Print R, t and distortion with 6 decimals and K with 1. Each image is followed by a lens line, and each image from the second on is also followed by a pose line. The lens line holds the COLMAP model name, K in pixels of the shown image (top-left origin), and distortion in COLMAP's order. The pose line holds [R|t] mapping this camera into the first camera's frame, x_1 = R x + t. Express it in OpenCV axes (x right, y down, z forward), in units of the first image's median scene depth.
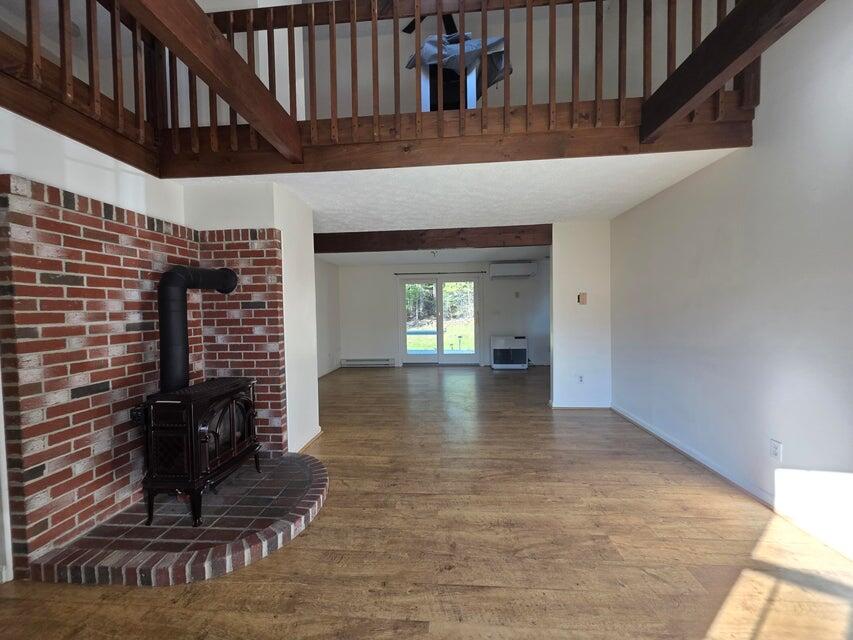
lens RADIAL K [[341.4, 0, 428.8], [0, 341.4, 321.7], [0, 0, 1]] dist [0.011044, -0.002190]
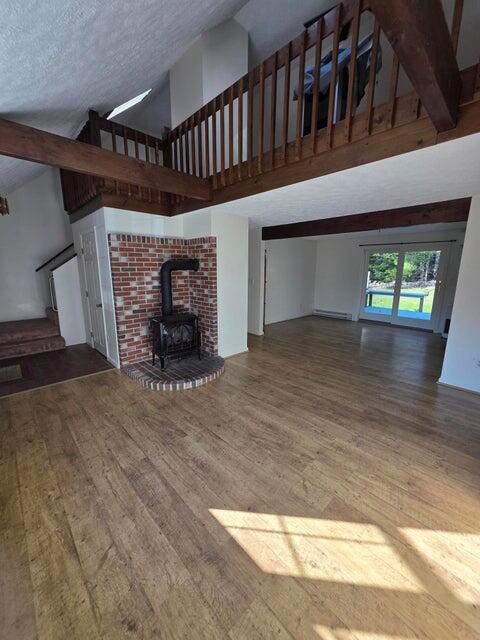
lens RADIAL K [[256.1, 0, 240.0], [0, 256.1, 320.0], [0, 0, 1]] dist [0.011044, -0.002190]
pose [[0.744710, 0.157849, -0.648453, 0.762175], [-0.042562, 0.980882, 0.189890, -0.124028], [0.666030, -0.113814, 0.737191, 0.048198]]
